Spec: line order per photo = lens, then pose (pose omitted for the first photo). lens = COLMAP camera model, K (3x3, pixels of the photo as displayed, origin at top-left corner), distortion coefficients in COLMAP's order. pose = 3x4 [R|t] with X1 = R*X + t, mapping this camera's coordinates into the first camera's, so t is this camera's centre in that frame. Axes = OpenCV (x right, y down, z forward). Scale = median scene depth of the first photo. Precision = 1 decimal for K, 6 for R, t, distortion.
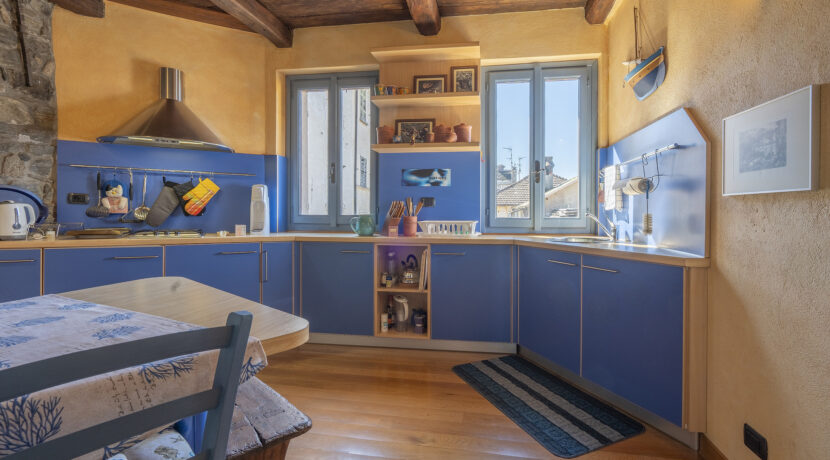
lens RADIAL K [[389.9, 0, 440.4], [0, 389.9, 215.4], [0, 0, 1]] dist [0.000810, 0.002913]
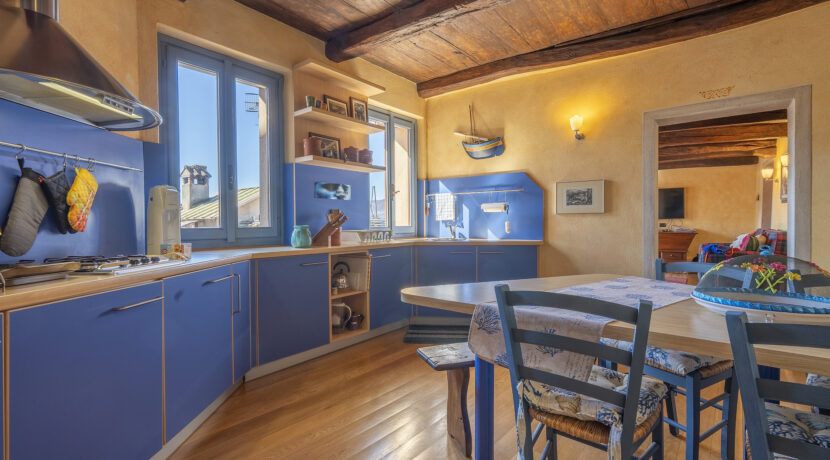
lens RADIAL K [[389.9, 0, 390.2], [0, 389.9, 230.3], [0, 0, 1]] dist [0.000810, 0.002913]
pose [[0.510108, -0.023098, 0.859800, -0.916453], [0.015893, 0.999722, 0.017428, -0.004470], [-0.859963, 0.004775, 0.510334, 0.315090]]
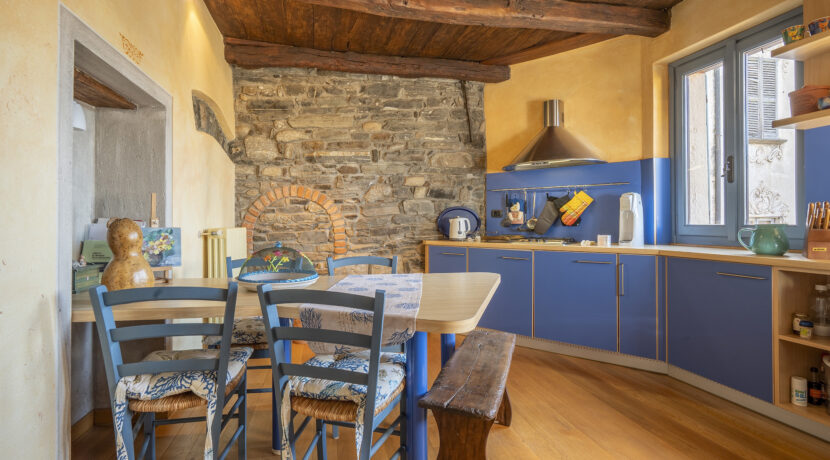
lens RADIAL K [[389.9, 0, 386.3], [0, 389.9, 219.1], [0, 0, 1]] dist [0.000810, 0.002913]
pose [[0.349645, -0.016913, -0.936730, 0.222275], [-0.001000, 0.999830, -0.018425, 0.002488], [0.936882, 0.007379, 0.349568, 0.127494]]
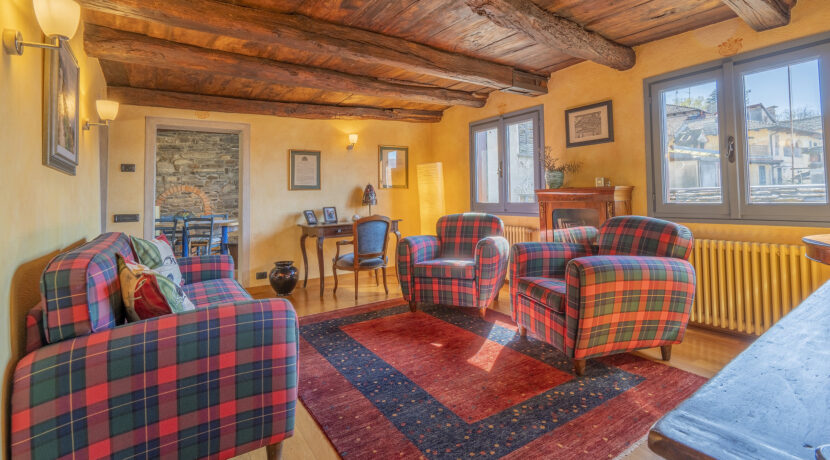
lens RADIAL K [[389.9, 0, 416.6], [0, 389.9, 174.9], [0, 0, 1]] dist [0.000810, 0.002913]
pose [[0.651812, -0.057519, -0.756196, 1.779635], [0.014300, 0.997875, -0.063576, -0.008523], [0.758246, 0.030626, 0.651249, -0.197041]]
